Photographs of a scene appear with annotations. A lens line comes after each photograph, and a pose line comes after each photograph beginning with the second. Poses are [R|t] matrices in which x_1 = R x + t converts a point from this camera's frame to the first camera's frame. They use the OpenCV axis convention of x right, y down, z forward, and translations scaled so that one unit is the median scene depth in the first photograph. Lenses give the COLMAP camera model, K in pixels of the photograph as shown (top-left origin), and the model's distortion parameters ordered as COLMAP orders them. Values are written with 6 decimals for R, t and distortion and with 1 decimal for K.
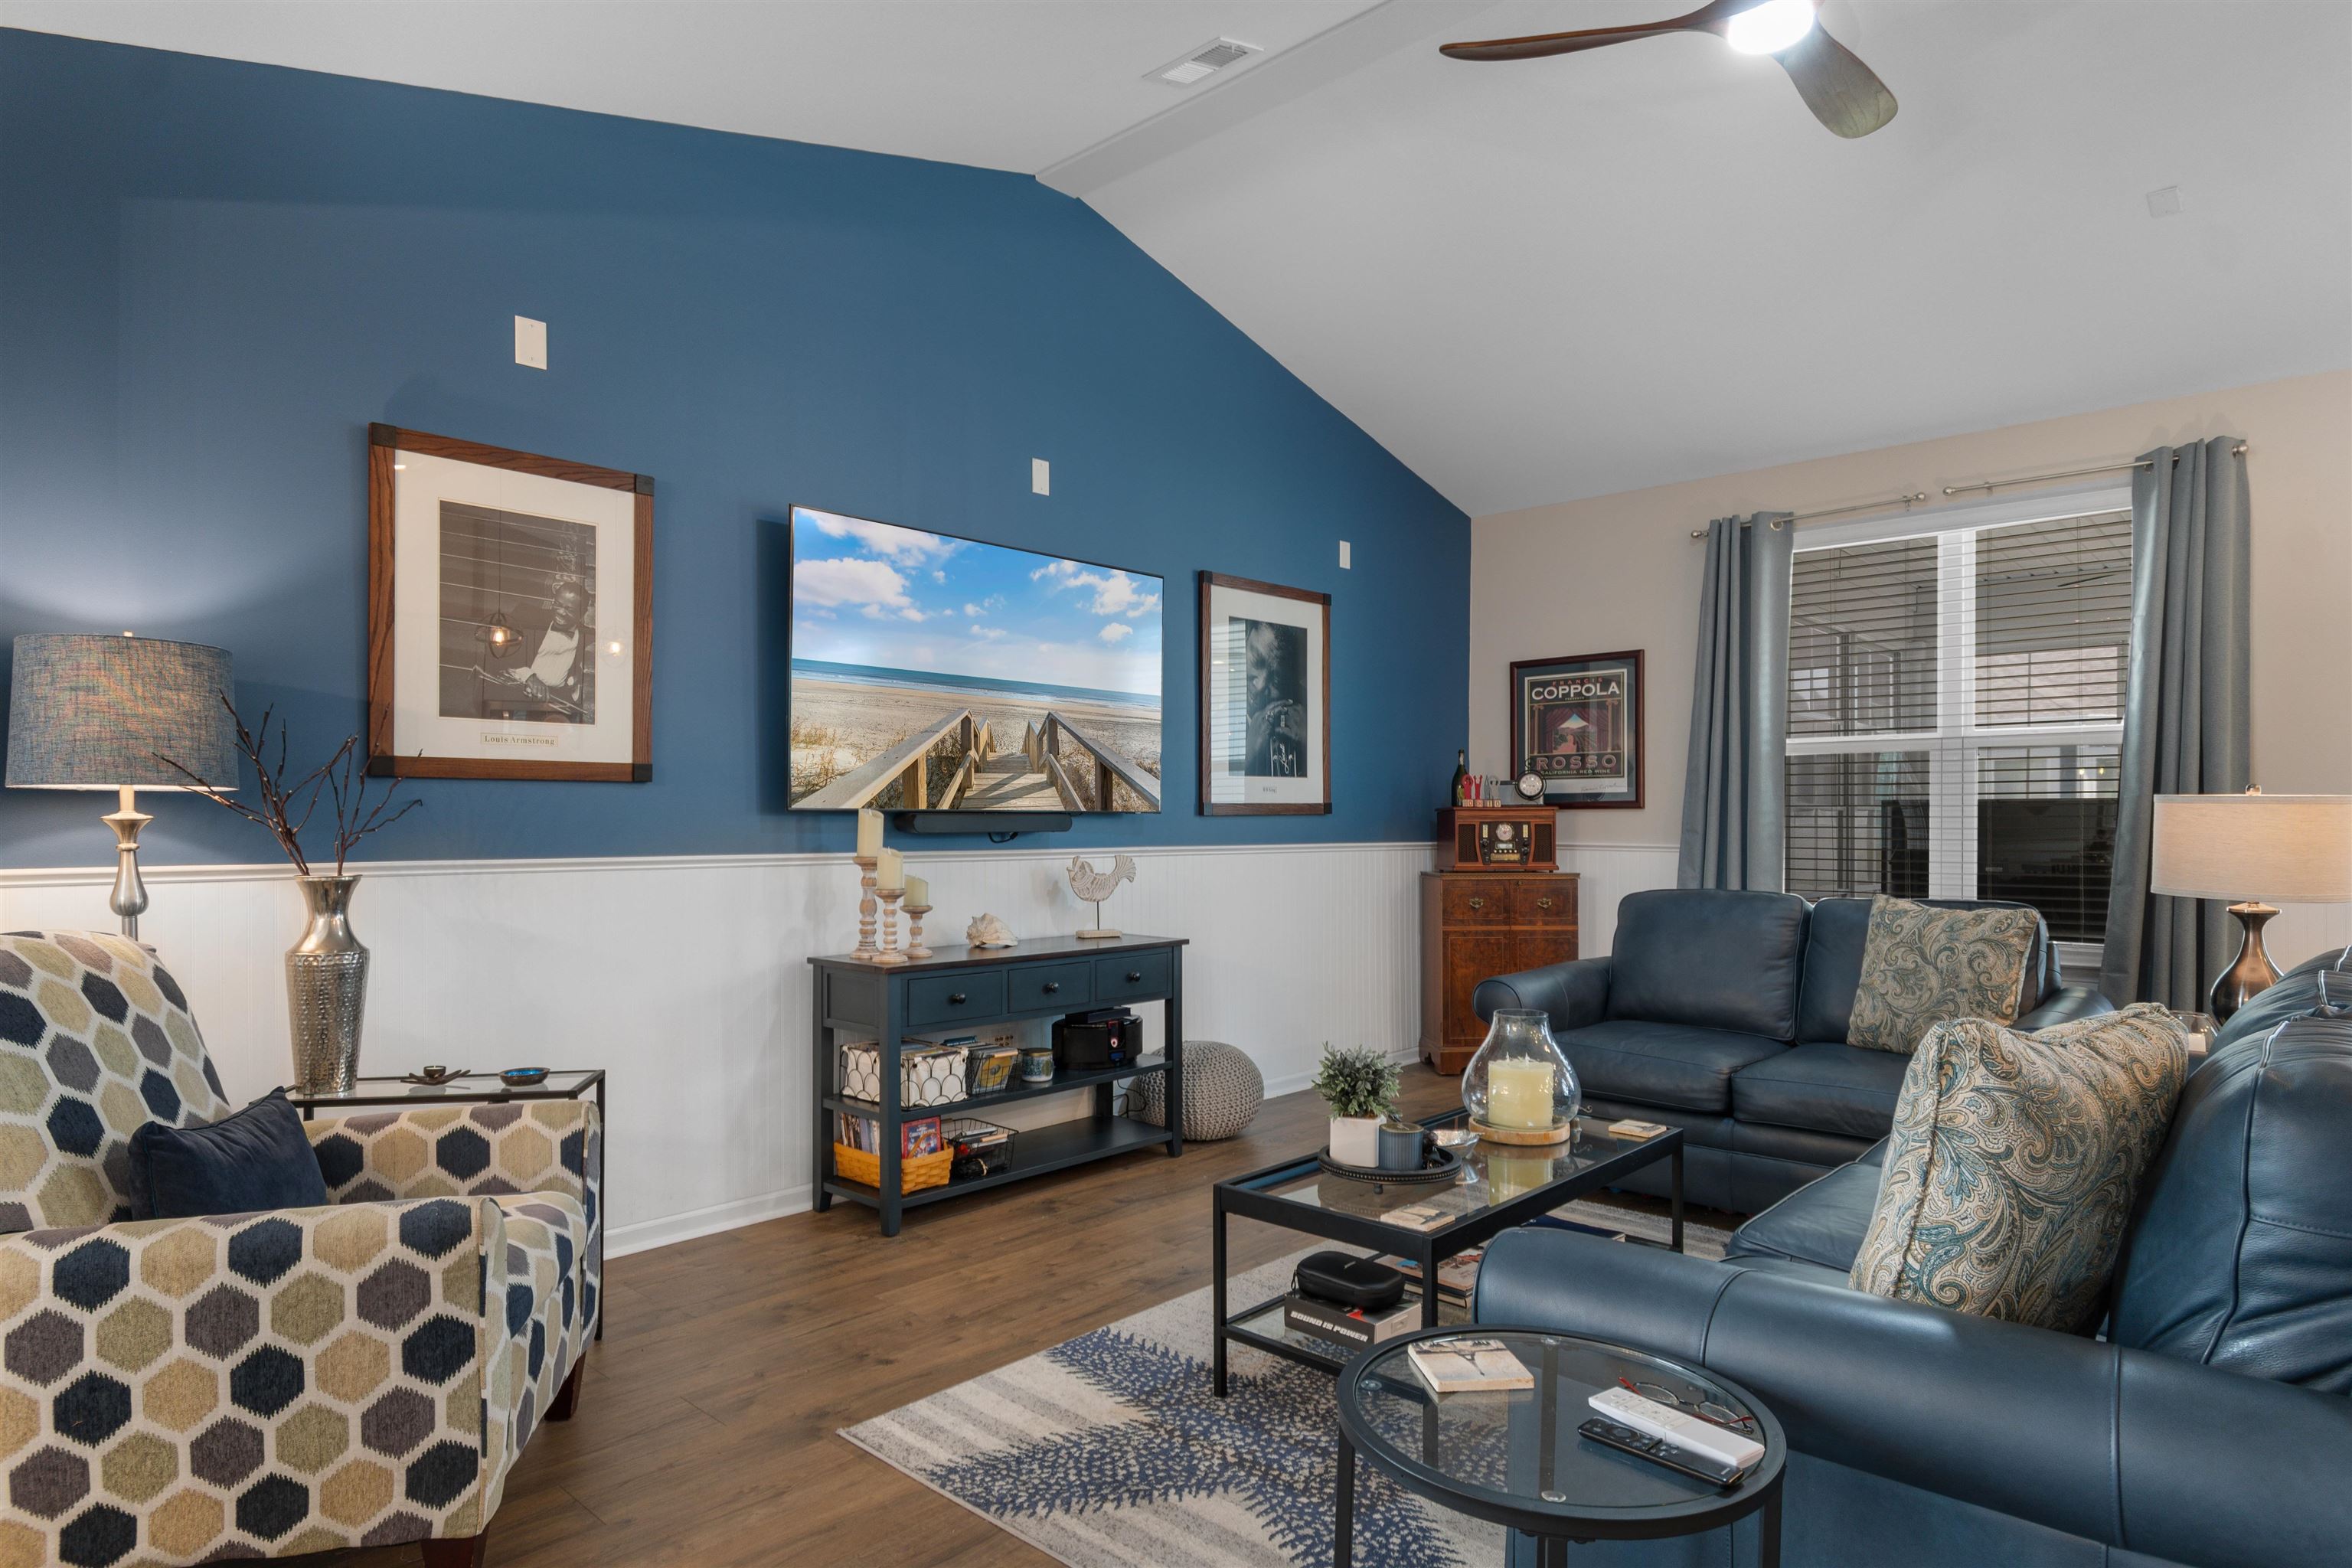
lens RADIAL K [[1314.2, 0, 1178.0], [0, 1314.2, 835.4], [0, 0, 1]] dist [-0.003264, -0.000059]
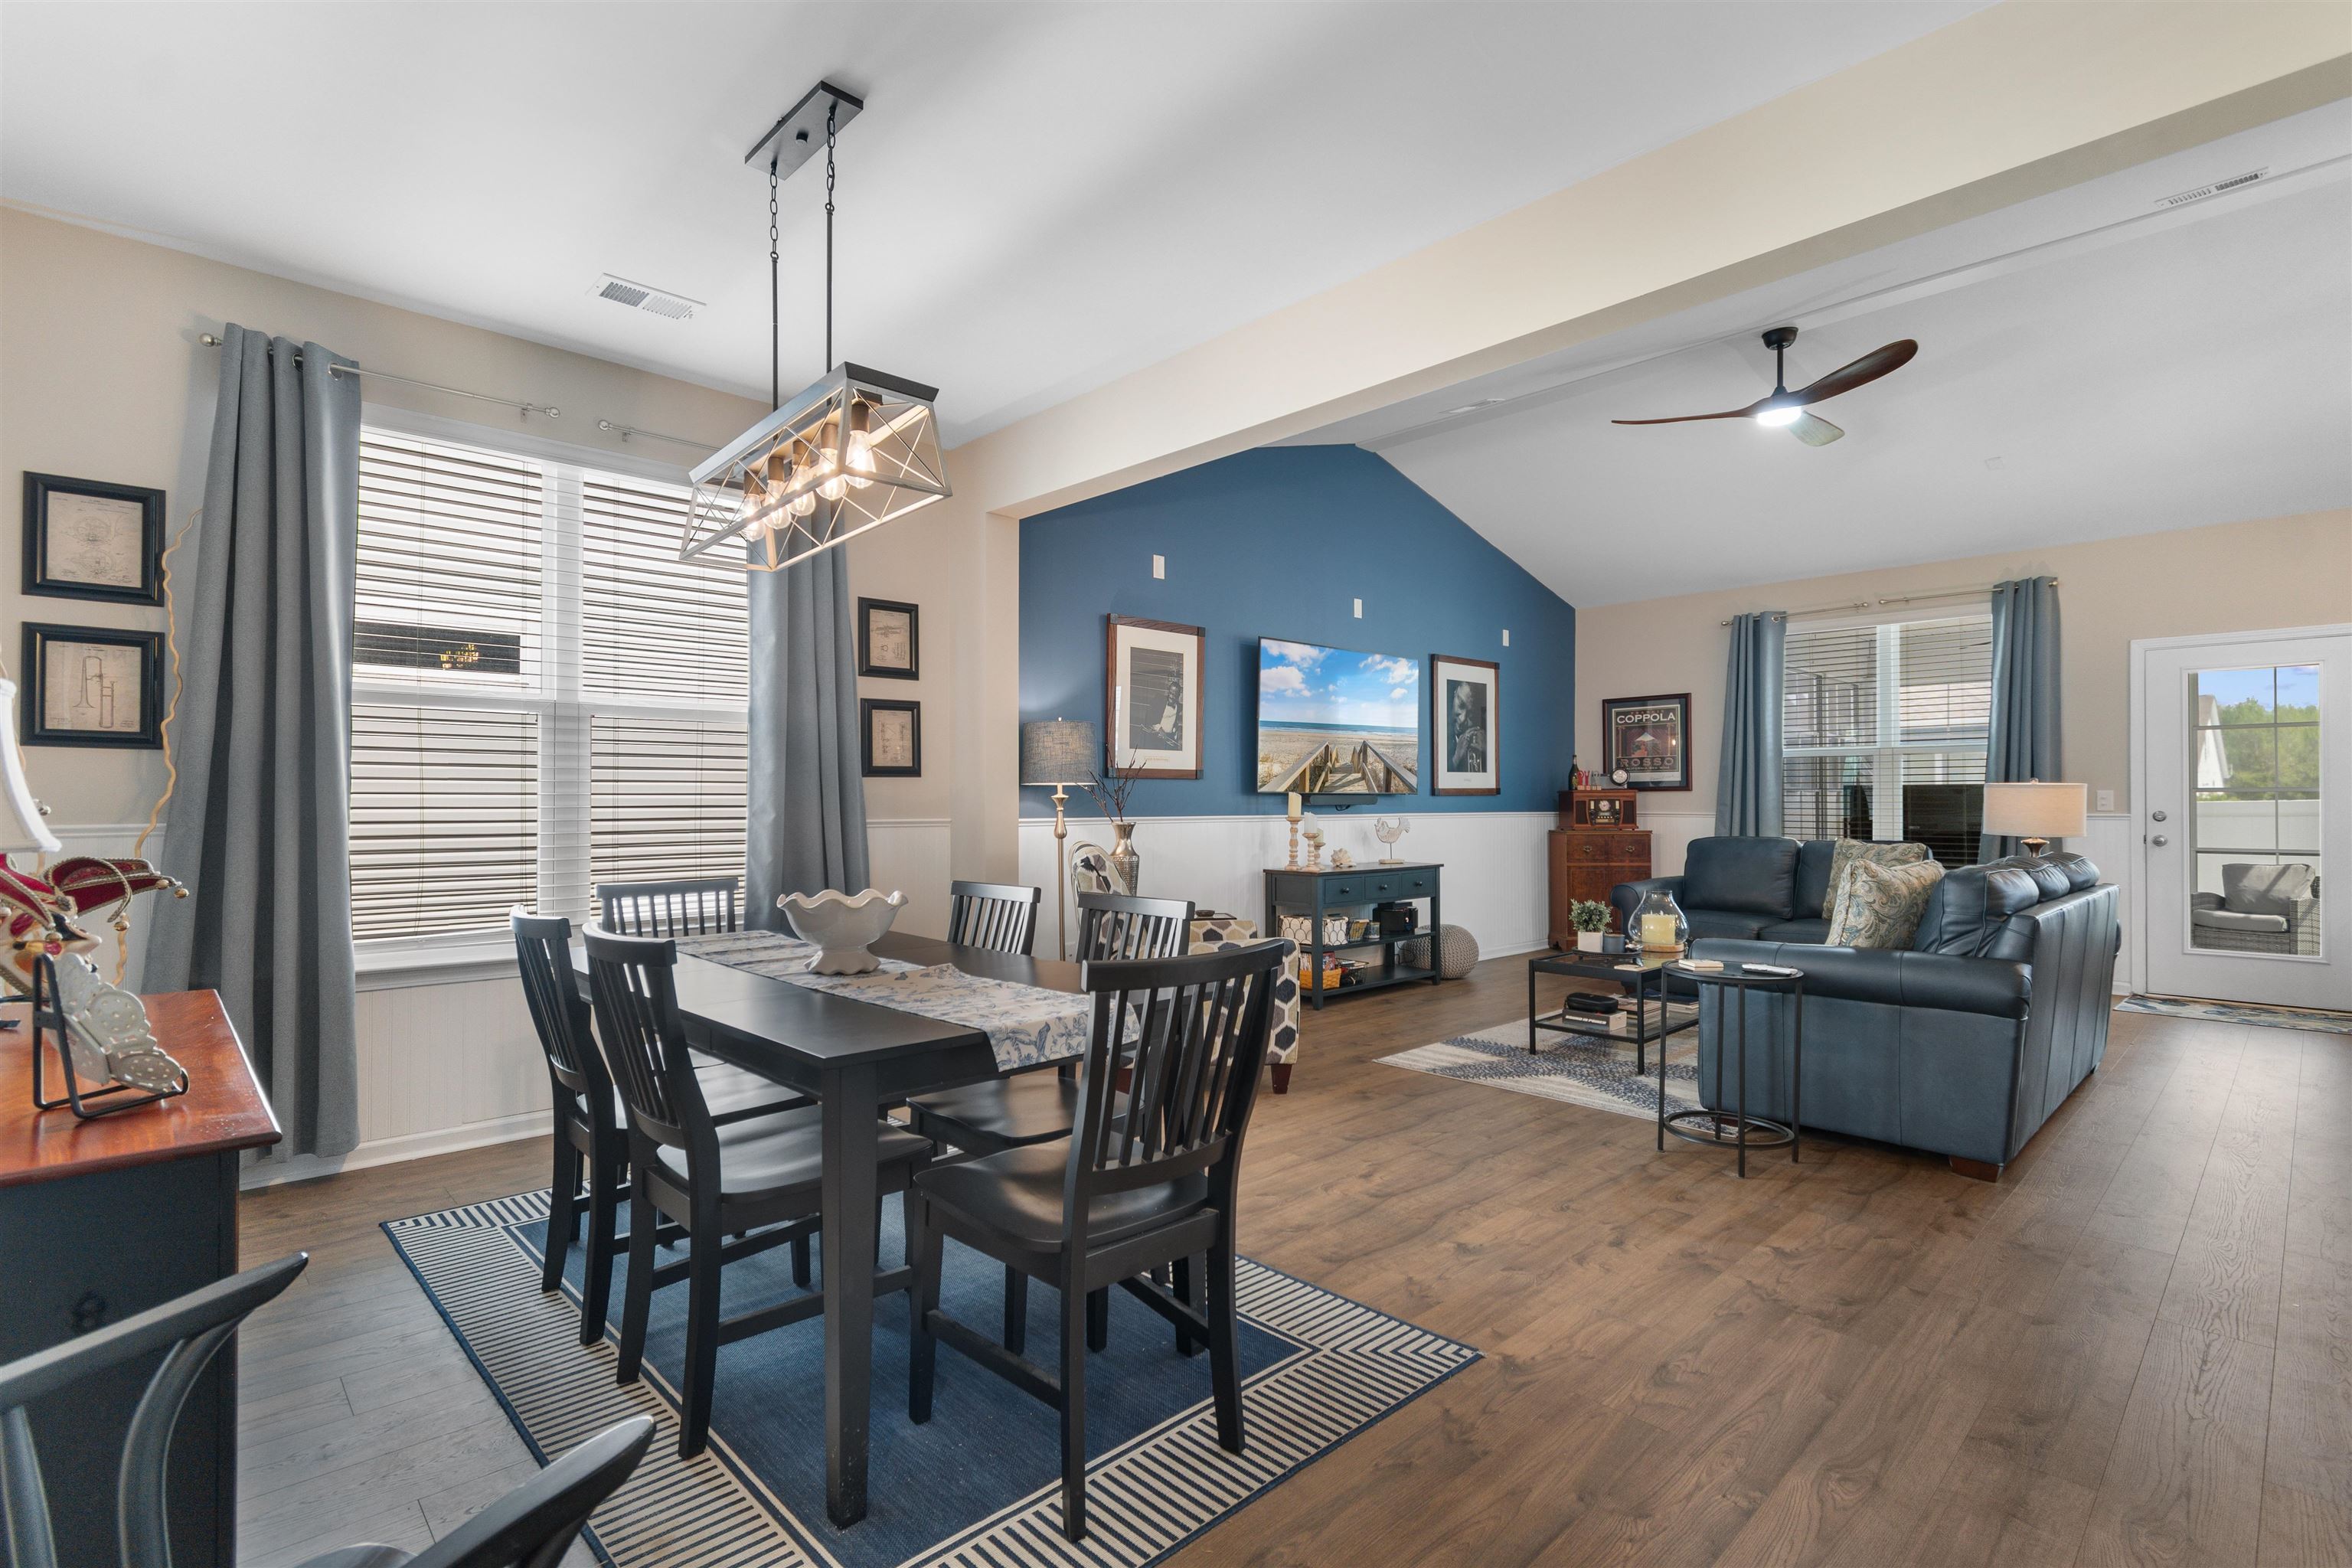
lens RADIAL K [[1111.5, 0, 1168.9], [0, 1111.5, 794.5], [0, 0, 1]] dist [0.000387, 0.000490]
pose [[0.998136, -0.002264, -0.060994, -0.272663], [0.001205, 0.999848, -0.017400, 0.009605], [0.061025, 0.017294, 0.997986, -0.540806]]
